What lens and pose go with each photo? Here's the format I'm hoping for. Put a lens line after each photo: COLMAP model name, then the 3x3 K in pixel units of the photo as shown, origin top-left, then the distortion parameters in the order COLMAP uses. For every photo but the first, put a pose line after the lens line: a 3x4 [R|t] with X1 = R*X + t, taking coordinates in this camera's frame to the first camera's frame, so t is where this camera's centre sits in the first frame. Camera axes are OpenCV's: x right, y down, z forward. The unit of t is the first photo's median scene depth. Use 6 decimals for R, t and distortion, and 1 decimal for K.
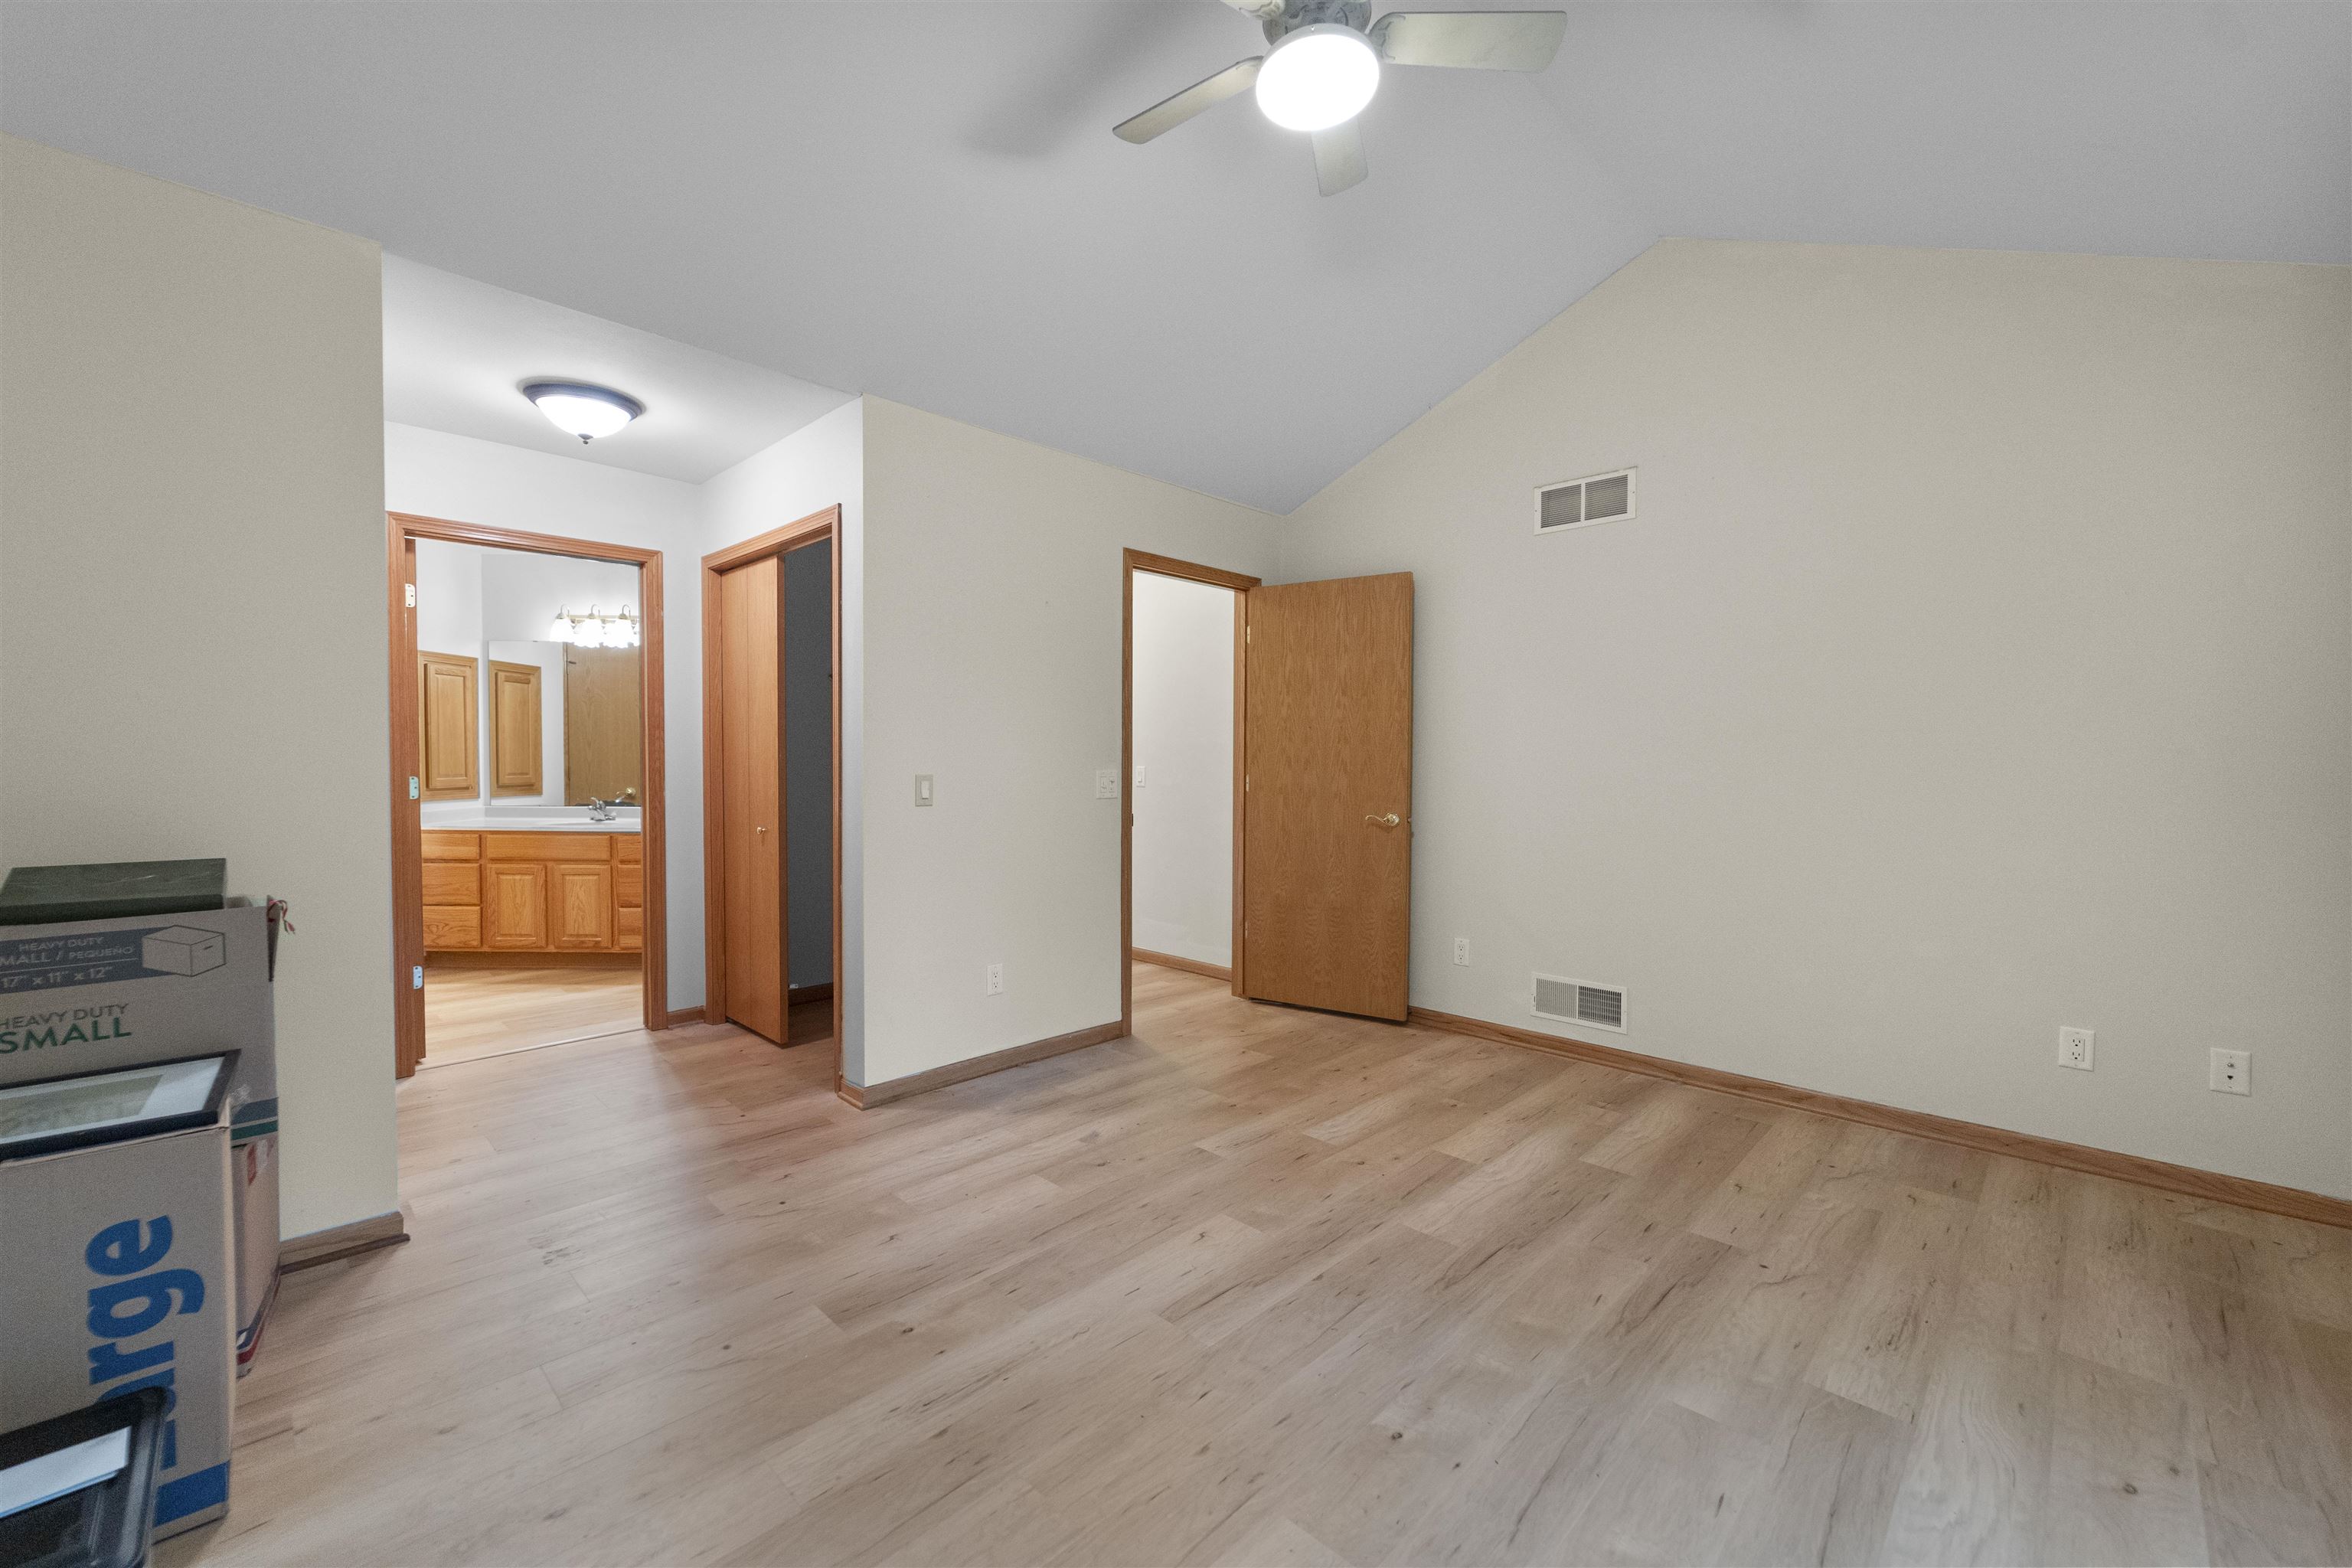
lens RADIAL K [[930.1, 0, 1199.3], [0, 930.1, 780.3], [0, 0, 1]] dist [-0.013416, -0.000040]
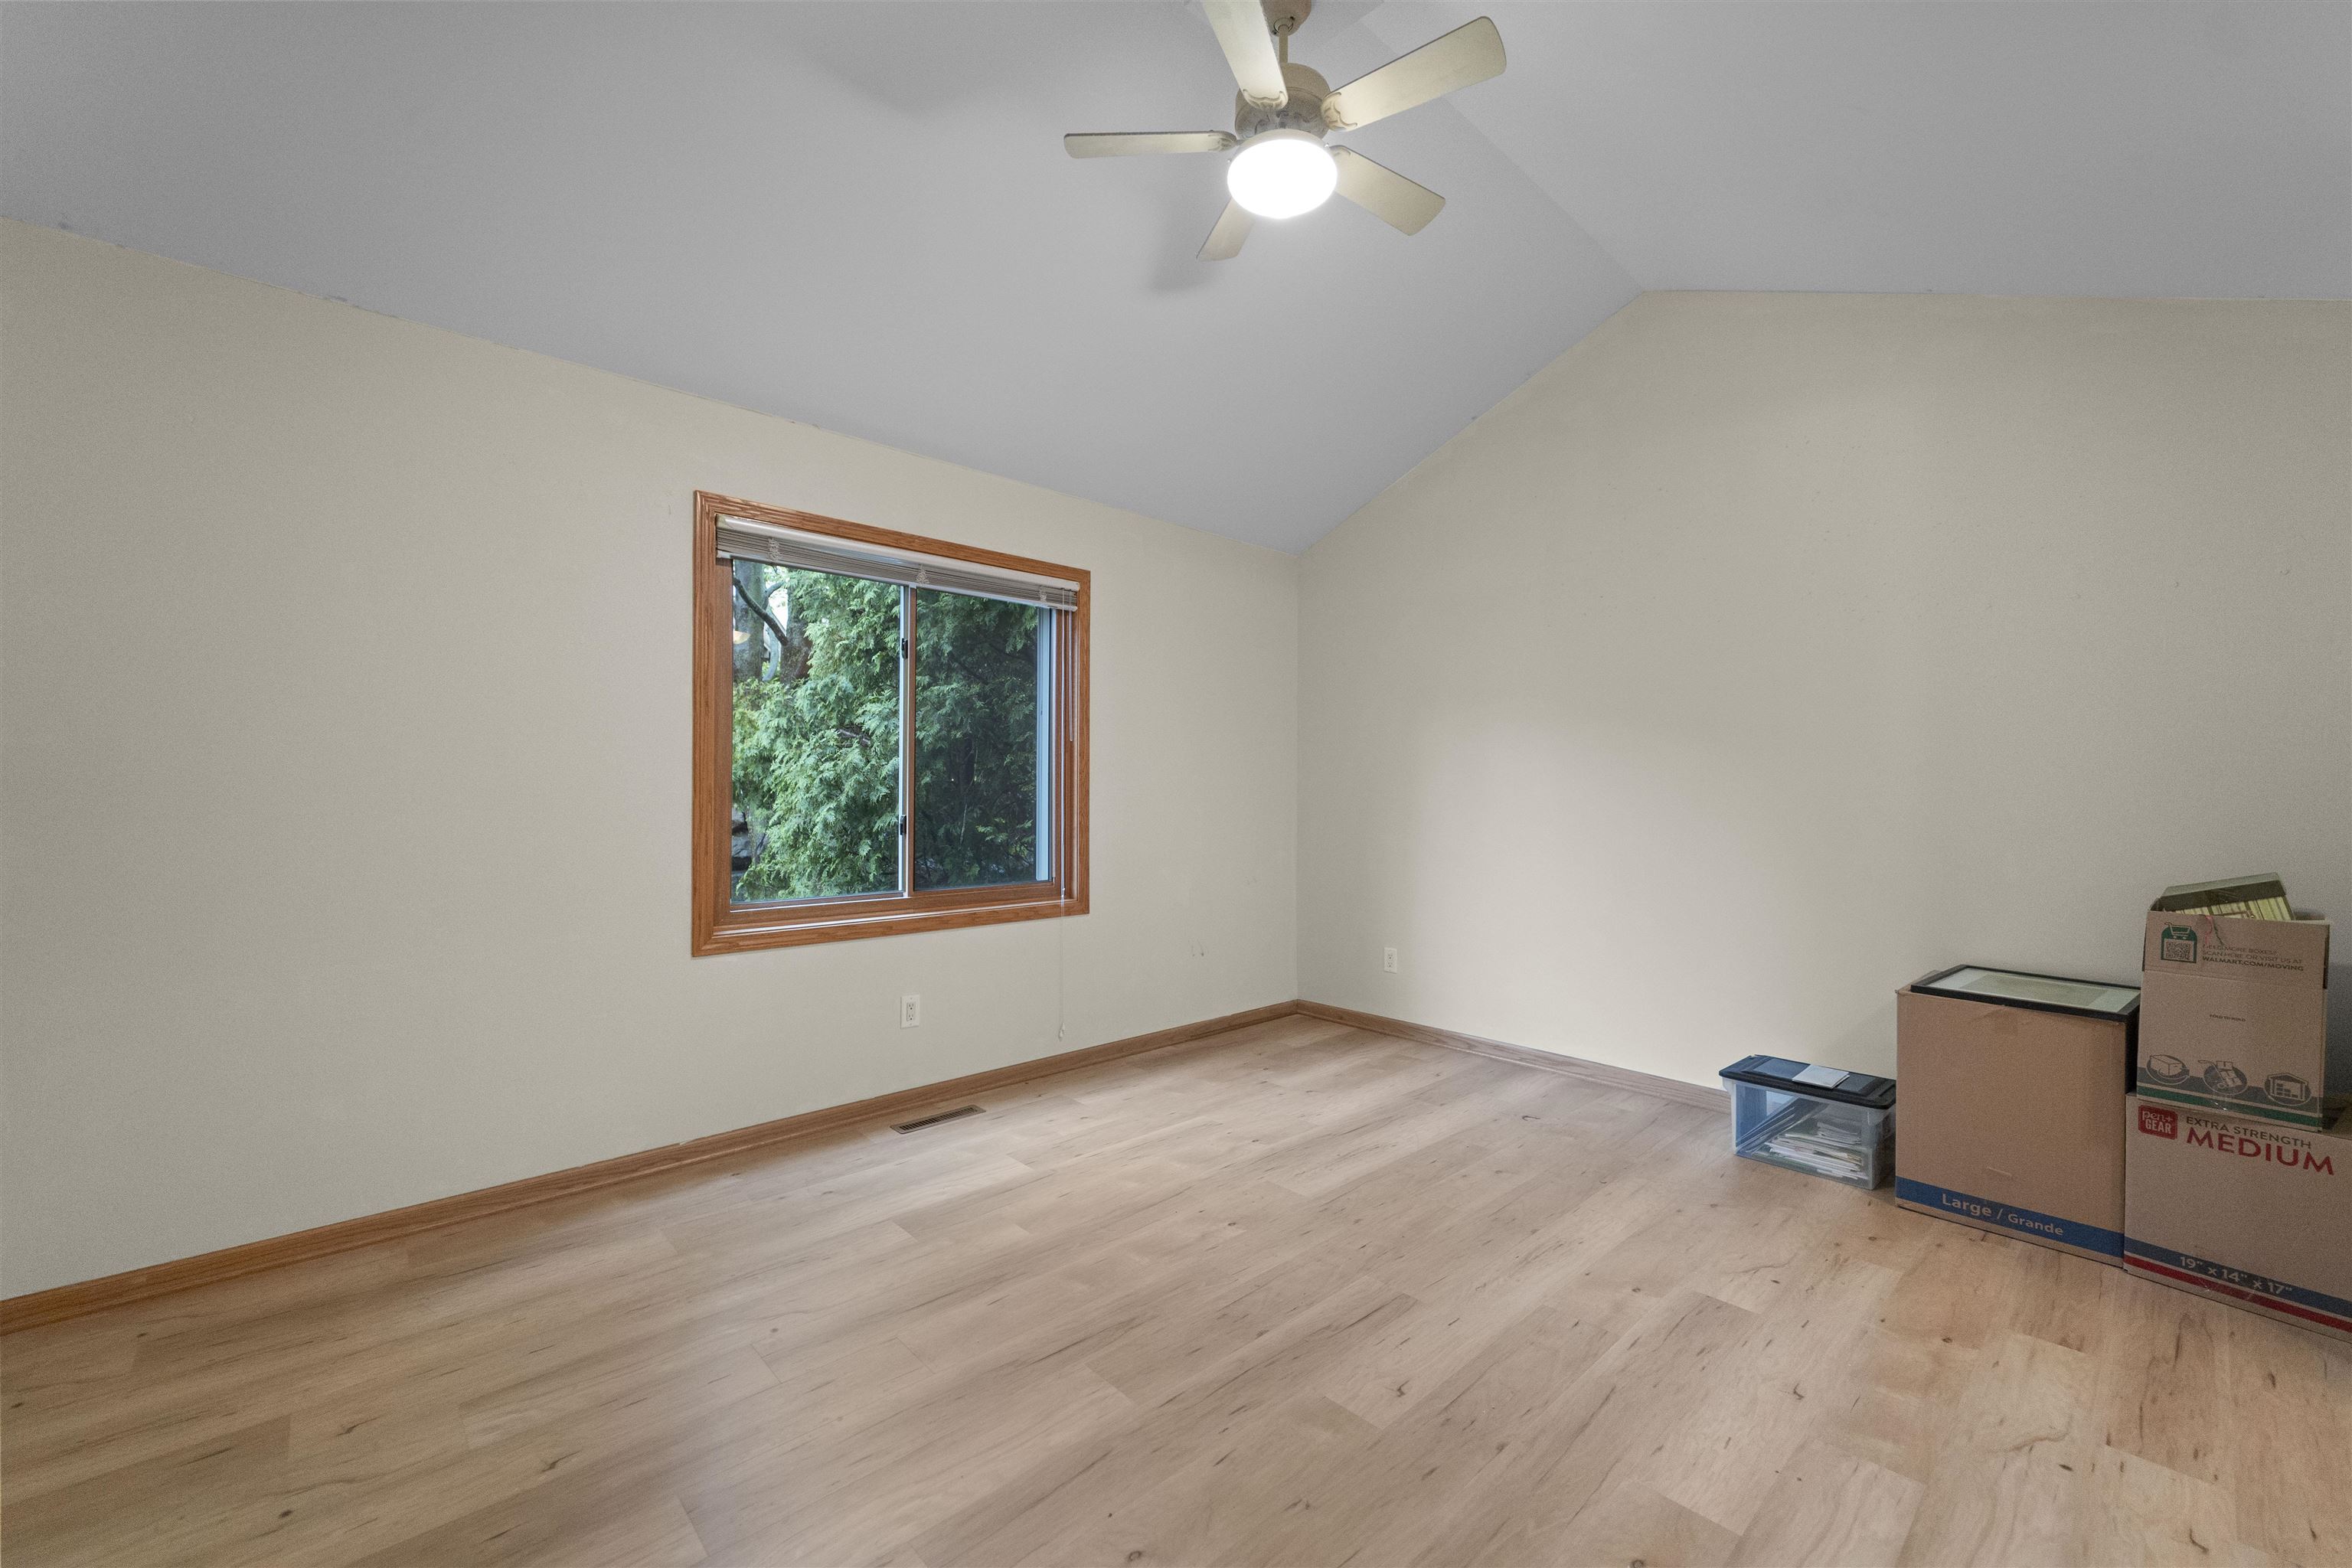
lens RADIAL K [[930.1, 0, 1199.3], [0, 930.1, 780.3], [0, 0, 1]] dist [-0.013416, -0.000040]
pose [[-0.998549, -0.003386, 0.053737, 0.142597], [-0.002556, 0.999877, 0.015502, -0.038419], [-0.053783, 0.015342, -0.998435, 1.917706]]
